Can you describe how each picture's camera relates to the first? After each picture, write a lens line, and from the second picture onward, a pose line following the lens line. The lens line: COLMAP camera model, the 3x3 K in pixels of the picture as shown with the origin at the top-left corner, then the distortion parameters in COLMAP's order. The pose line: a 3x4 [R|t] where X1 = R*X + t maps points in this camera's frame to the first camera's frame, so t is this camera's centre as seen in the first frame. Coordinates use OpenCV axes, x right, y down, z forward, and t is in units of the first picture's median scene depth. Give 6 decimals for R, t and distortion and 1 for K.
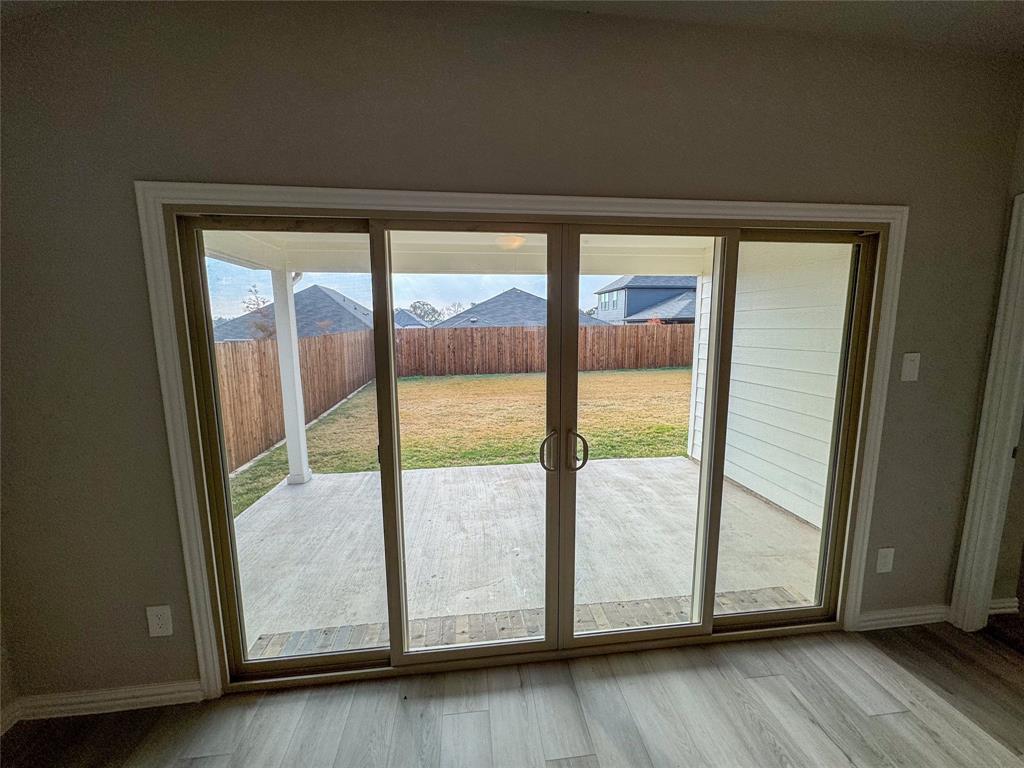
lens RADIAL K [[407.5, 0, 513.1], [0, 407.5, 384.5], [0, 0, 1]] dist [-0.002296, 0.000107]
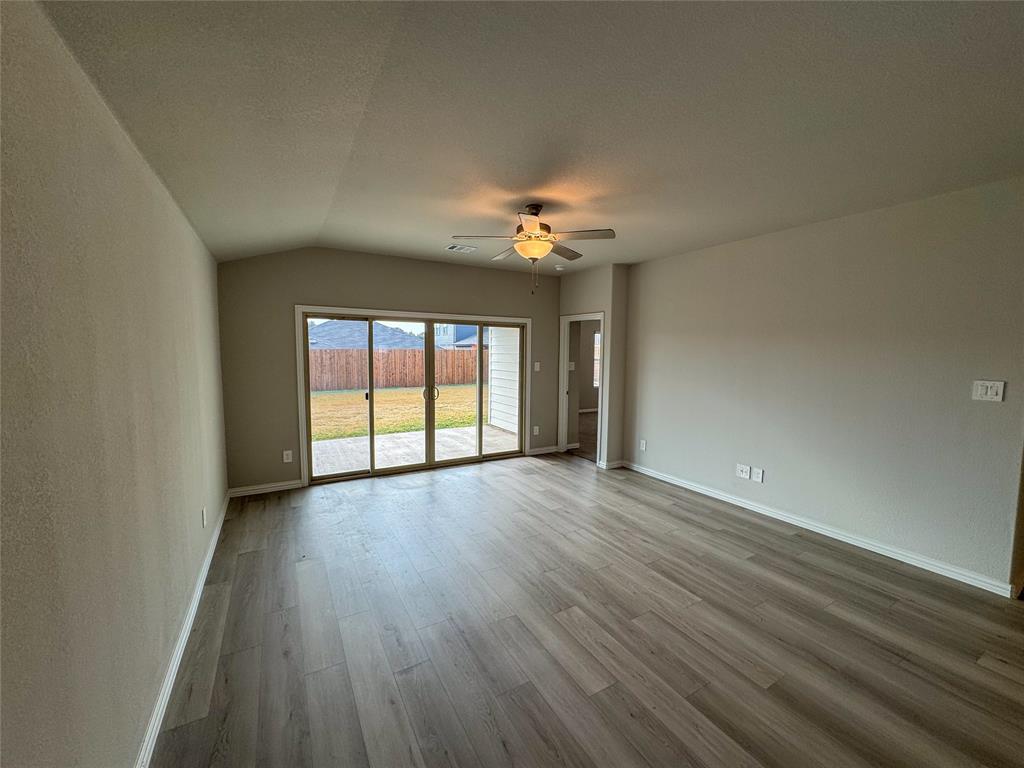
lens RADIAL K [[407.5, 0, 513.1], [0, 407.5, 384.5], [0, 0, 1]] dist [-0.002296, 0.000107]
pose [[0.918746, -0.015184, 0.394557, -0.124305], [0.037003, 0.998174, -0.047749, 0.065024], [-0.393111, 0.058469, 0.917630, -0.495934]]
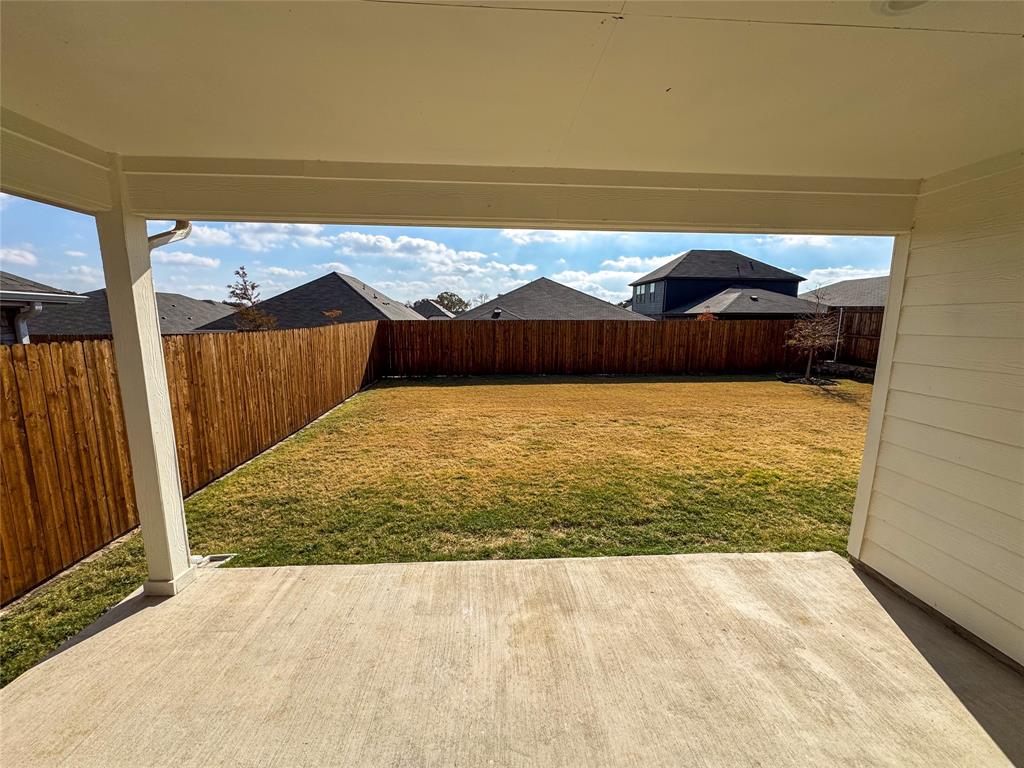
lens RADIAL K [[407.5, 0, 513.1], [0, 407.5, 384.5], [0, 0, 1]] dist [-0.002296, 0.000107]
pose [[0.997761, 0.026761, -0.061288, -0.008853], [-0.025588, 0.999475, 0.019849, -0.047052], [0.061787, -0.018236, 0.997923, 0.294956]]
